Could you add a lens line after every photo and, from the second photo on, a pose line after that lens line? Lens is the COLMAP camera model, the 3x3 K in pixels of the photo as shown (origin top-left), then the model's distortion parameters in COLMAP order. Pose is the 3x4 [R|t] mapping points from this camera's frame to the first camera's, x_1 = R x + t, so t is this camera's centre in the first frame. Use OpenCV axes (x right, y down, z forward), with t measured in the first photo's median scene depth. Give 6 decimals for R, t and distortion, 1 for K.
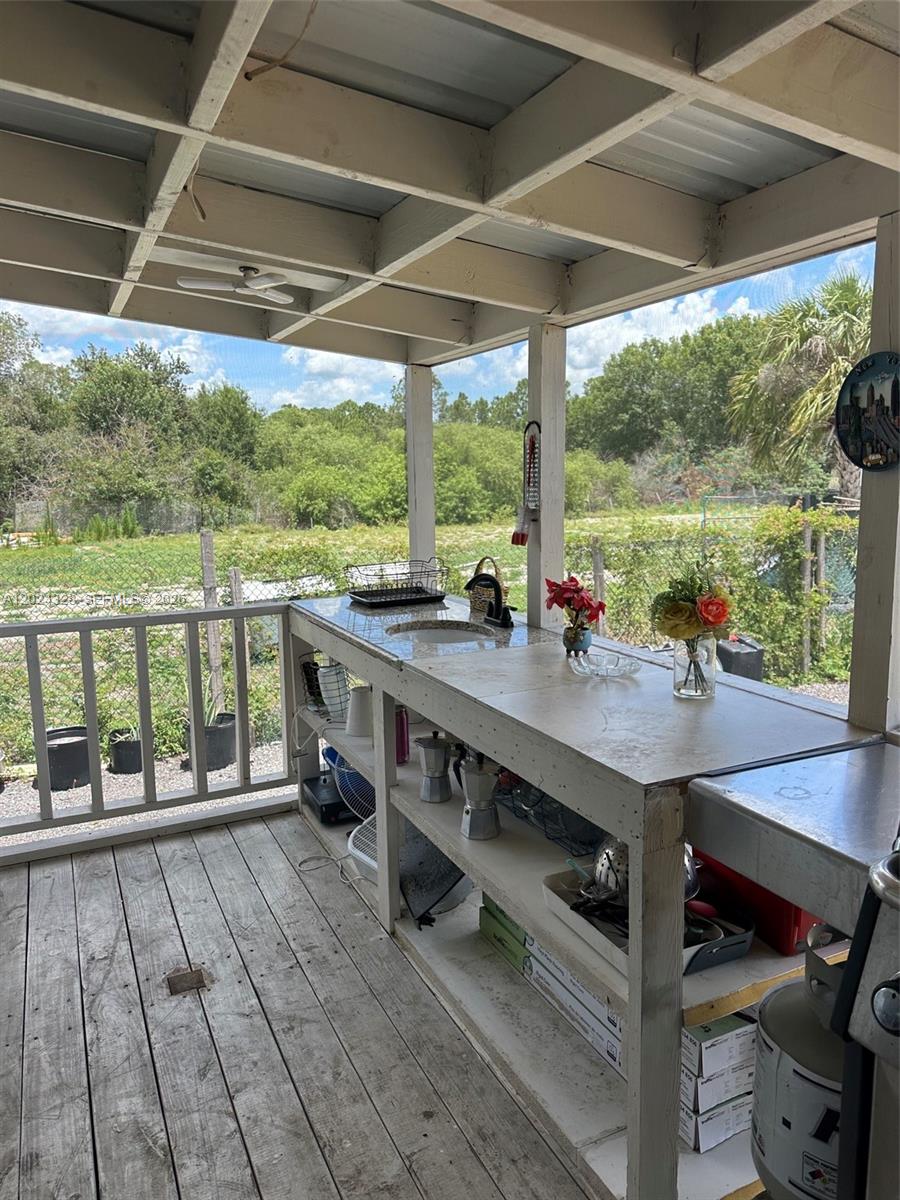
lens RADIAL K [[838.9, 0, 446.6], [0, 838.9, 602.4], [0, 0, 1]] dist [0.003016, -0.010444]
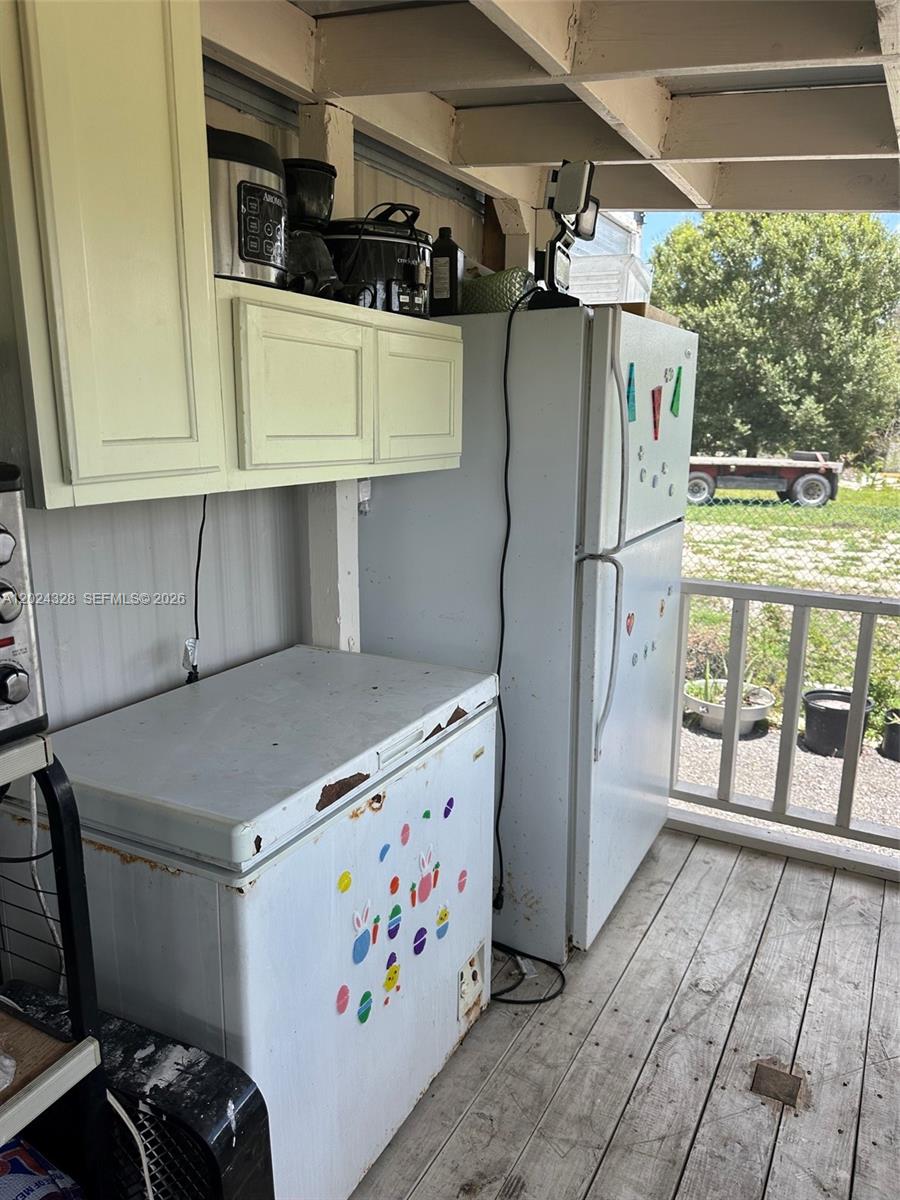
lens RADIAL K [[838.9, 0, 458.5], [0, 838.9, 592.4], [0, 0, 1]] dist [0.003016, -0.010444]
pose [[0.577294, 0.183695, -0.795605, 0.039478], [-0.135264, 0.982418, 0.128679, -0.040450], [0.805255, 0.033331, 0.591992, 0.219302]]
